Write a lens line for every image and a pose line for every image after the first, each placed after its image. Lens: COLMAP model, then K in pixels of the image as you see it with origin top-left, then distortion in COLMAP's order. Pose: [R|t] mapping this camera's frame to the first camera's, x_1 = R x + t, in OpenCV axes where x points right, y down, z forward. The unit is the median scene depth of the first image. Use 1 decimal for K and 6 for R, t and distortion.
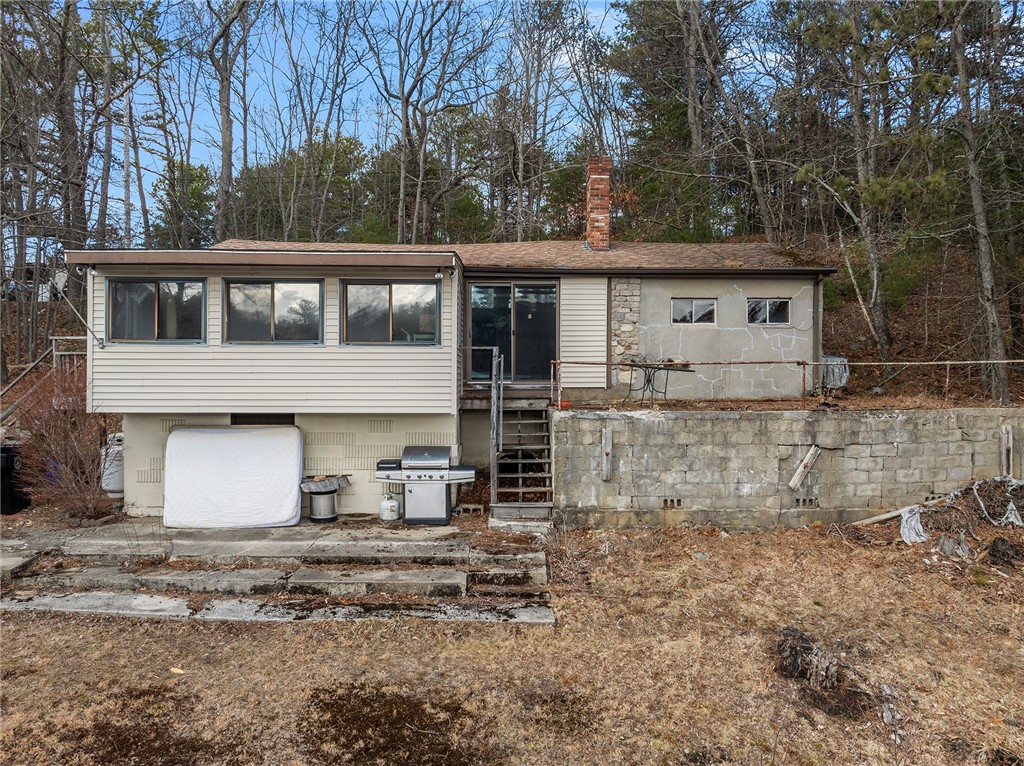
lens RADIAL K [[721.3, 0, 518.6], [0, 721.3, 366.9], [0, 0, 1]] dist [-0.036044, 0.009068]
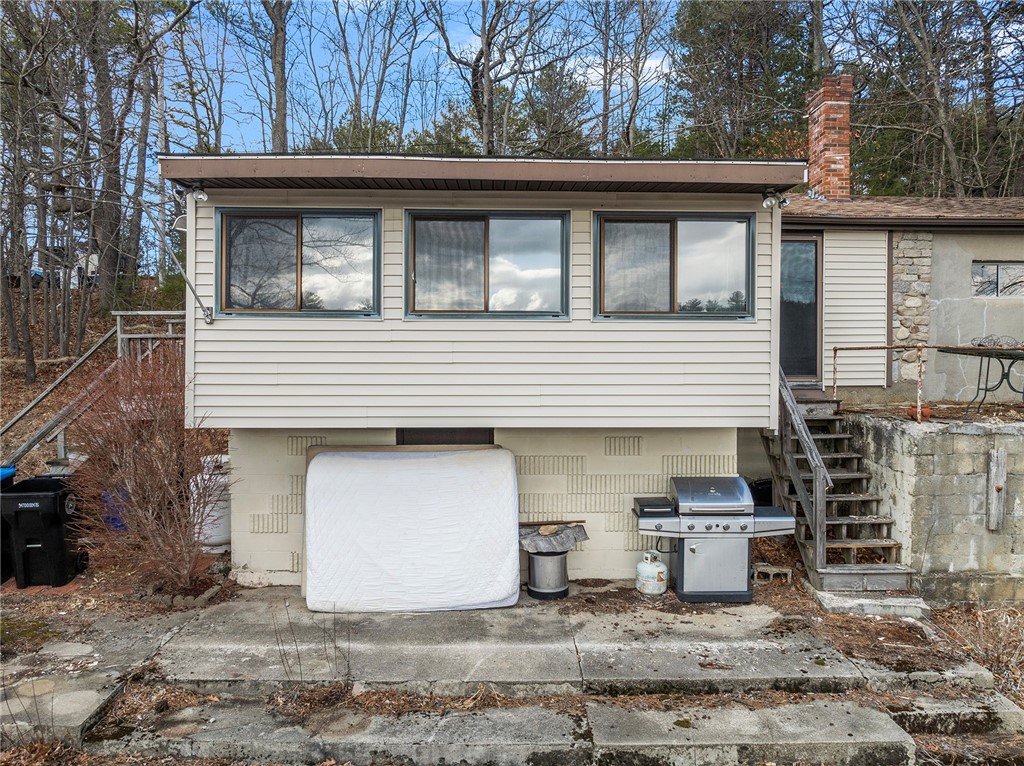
lens RADIAL K [[721.3, 0, 518.6], [0, 721.3, 366.9], [0, 0, 1]] dist [-0.036044, 0.009068]
pose [[0.999942, -0.002209, -0.010513, -0.293953], [0.002215, 0.999997, 0.000509, 0.010845], [0.010512, -0.000532, 0.999945, 0.362323]]
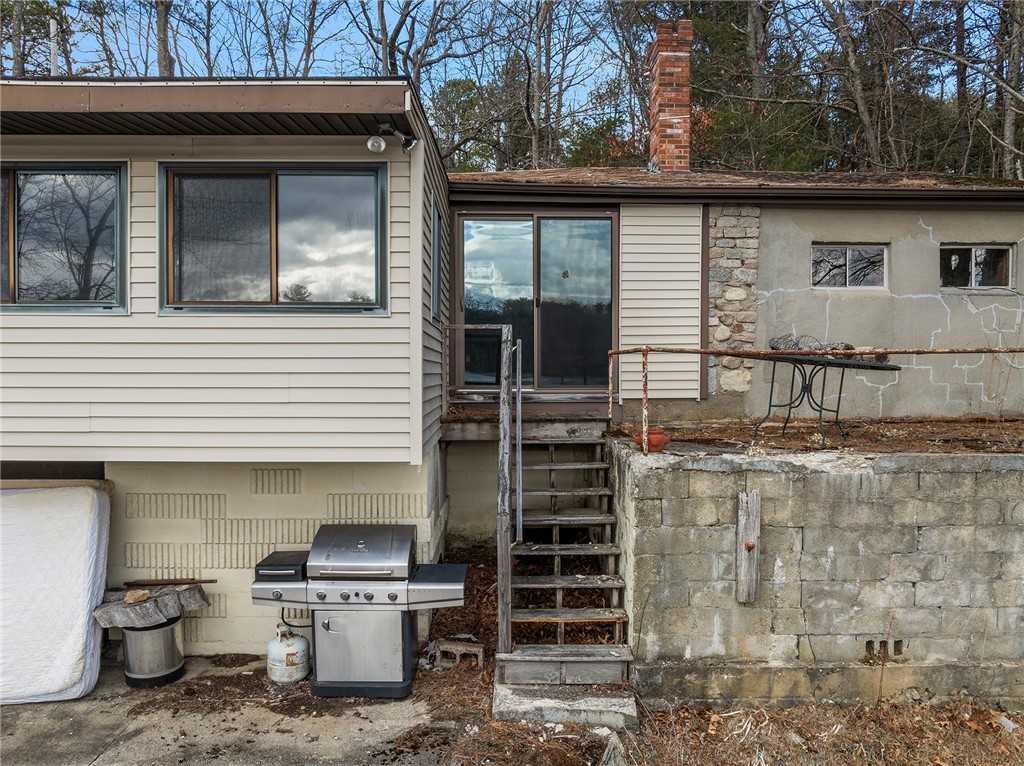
lens RADIAL K [[724.7, 0, 512.0], [0, 724.7, 383.0], [0, 0, 1]] dist [-0.034918, -0.001385]
pose [[0.999827, -0.001874, -0.018521, -0.020650], [0.002221, 0.999822, 0.018716, 0.006432], [0.018483, -0.018754, 0.999653, 0.532372]]
